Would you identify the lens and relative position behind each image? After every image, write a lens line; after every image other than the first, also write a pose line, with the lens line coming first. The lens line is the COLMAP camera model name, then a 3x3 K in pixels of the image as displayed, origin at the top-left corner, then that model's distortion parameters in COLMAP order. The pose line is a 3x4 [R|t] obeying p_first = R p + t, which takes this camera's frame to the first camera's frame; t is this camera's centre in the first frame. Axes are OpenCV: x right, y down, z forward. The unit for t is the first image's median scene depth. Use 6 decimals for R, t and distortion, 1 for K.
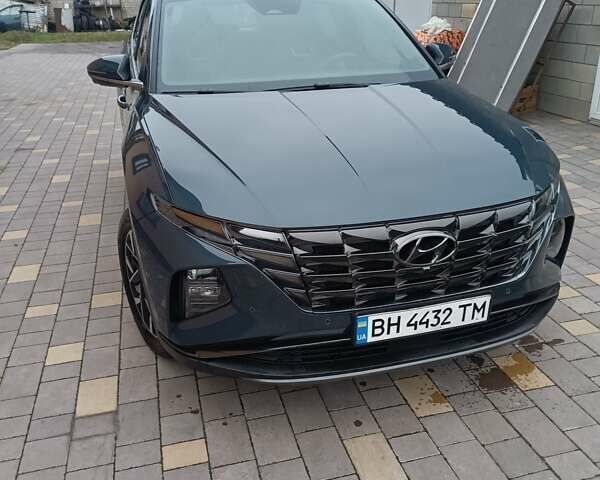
lens RADIAL K [[563.1, 0, 300.0], [0, 563.1, 240.0], [0, 0, 1]] dist [0.065654, -0.085664]
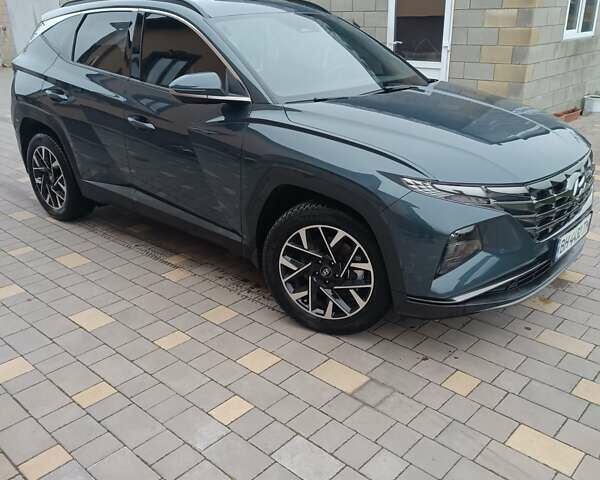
lens RADIAL K [[563.1, 0, 300.0], [0, 563.1, 240.0], [0, 0, 1]] dist [0.065654, -0.085664]
pose [[0.847805, -0.188829, 0.495550, -0.997006], [0.206921, 0.978178, 0.018727, -0.019413], [-0.488272, 0.086663, 0.868378, 0.076697]]
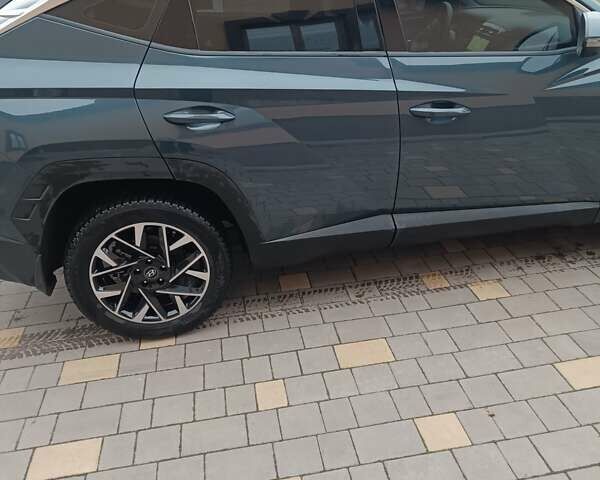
lens RADIAL K [[563.1, 0, 300.0], [0, 563.1, 240.0], [0, 0, 1]] dist [0.065654, -0.085664]
pose [[0.104698, -0.456286, 0.883652, -1.647698], [0.445129, 0.816064, 0.368646, -0.734872], [-0.889325, 0.354743, 0.288546, 1.682442]]
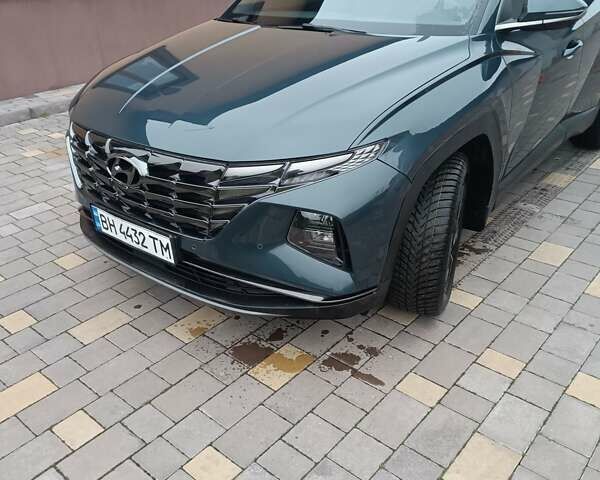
lens RADIAL K [[563.1, 0, 300.0], [0, 563.1, 240.0], [0, 0, 1]] dist [0.065654, -0.085664]
pose [[0.551841, 0.377681, -0.743525, 1.150109], [-0.305518, 0.921144, 0.241150, -0.206334], [0.775971, 0.094084, 0.623713, 0.509143]]
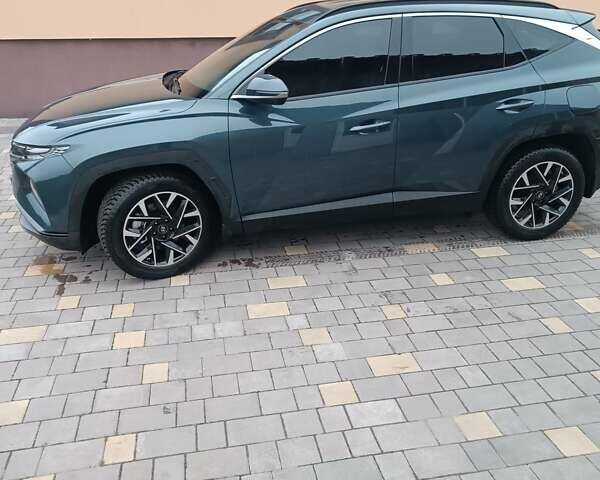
lens RADIAL K [[563.1, 0, 300.0], [0, 563.1, 240.0], [0, 0, 1]] dist [0.065654, -0.085664]
pose [[-0.080894, 0.401307, -0.912364, 1.952094], [-0.391272, 0.829099, 0.399375, -0.820599], [0.916713, 0.389290, 0.089951, 1.679504]]
